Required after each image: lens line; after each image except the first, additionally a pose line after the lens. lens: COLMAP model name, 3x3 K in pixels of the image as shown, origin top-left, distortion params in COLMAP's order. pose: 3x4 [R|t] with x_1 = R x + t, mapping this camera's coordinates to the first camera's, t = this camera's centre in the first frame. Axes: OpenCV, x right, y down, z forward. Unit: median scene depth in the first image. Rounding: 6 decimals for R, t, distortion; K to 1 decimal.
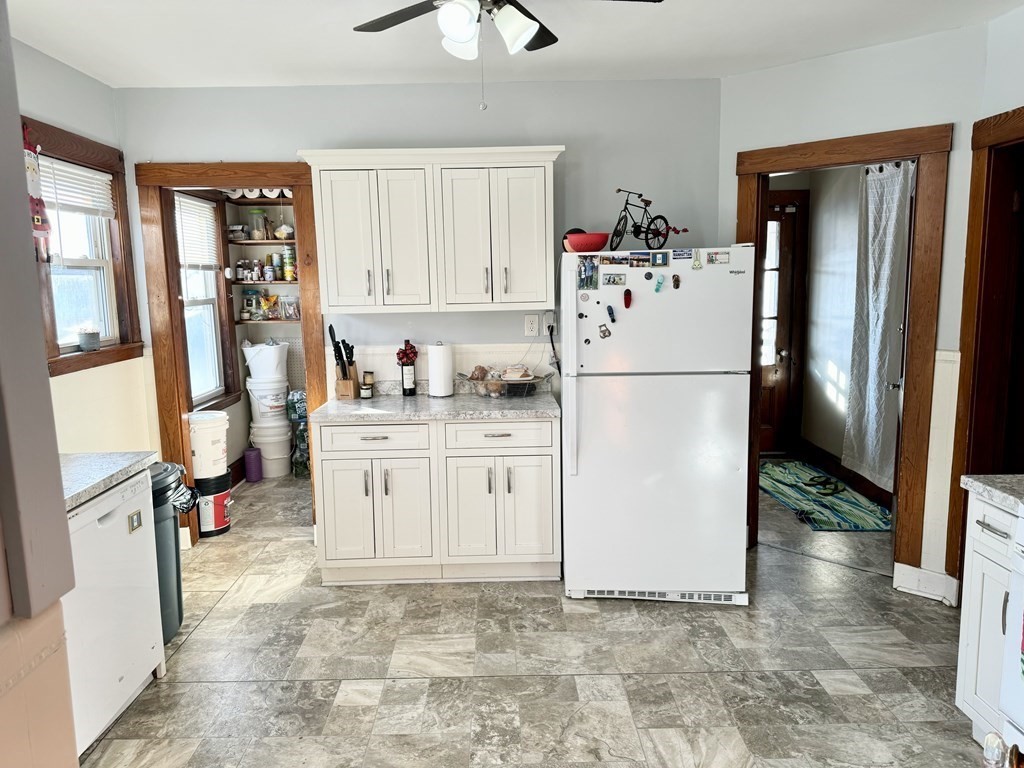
lens RADIAL K [[727.1, 0, 511.7], [0, 727.1, 381.3], [0, 0, 1]] dist [0.044676, -0.042405]
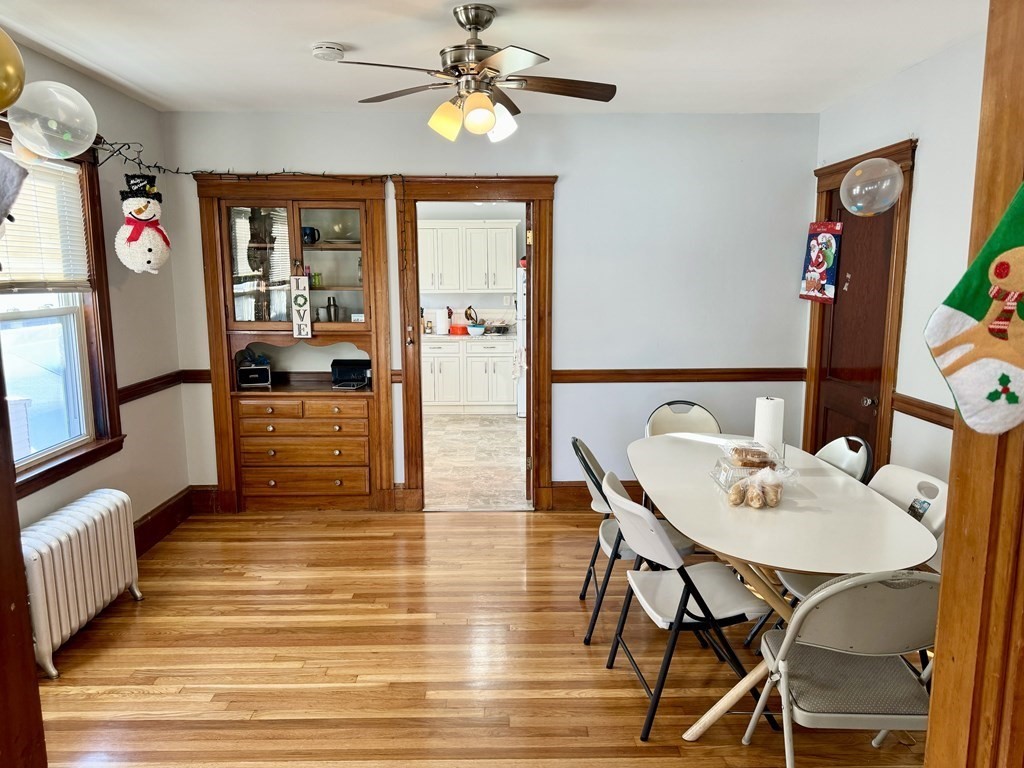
lens RADIAL K [[727.1, 0, 507.8], [0, 727.1, 388.1], [0, 0, 1]] dist [0.044676, -0.042405]
pose [[0.999493, 0.023364, 0.021641, -0.008817], [-0.023540, 0.999691, 0.007928, 0.161476], [-0.021449, -0.008434, 0.999734, -1.131480]]
